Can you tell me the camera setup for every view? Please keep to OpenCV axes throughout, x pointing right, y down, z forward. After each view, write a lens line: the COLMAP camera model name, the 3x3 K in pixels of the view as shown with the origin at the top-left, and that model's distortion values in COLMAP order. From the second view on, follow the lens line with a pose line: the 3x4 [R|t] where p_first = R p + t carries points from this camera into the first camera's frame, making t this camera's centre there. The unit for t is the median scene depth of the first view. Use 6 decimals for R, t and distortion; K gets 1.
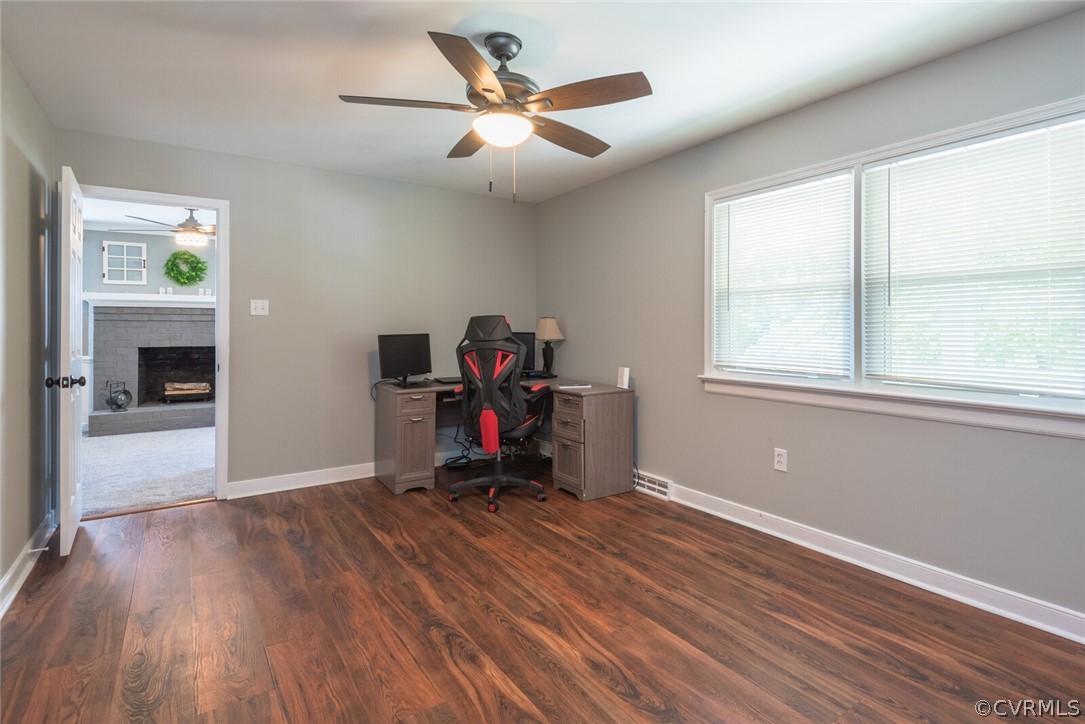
lens RADIAL K [[526.0, 0, 553.4], [0, 526.0, 333.0], [0, 0, 1]] dist [0.030767, -0.016993]
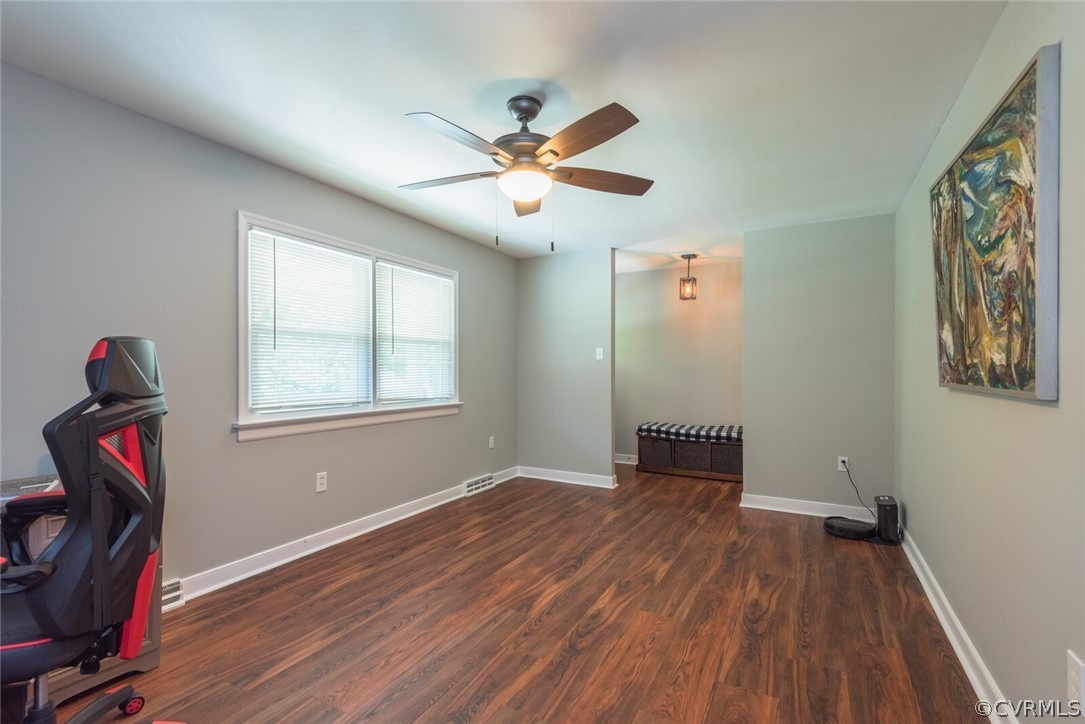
lens RADIAL K [[526.0, 0, 533.0], [0, 526.0, 375.3], [0, 0, 1]] dist [0.023615, -0.016757]
pose [[-0.452283, -0.013126, 0.891778, -1.018894], [0.006969, 0.999809, 0.018251, -0.013722], [-0.891847, 0.014469, -0.452105, 1.402798]]
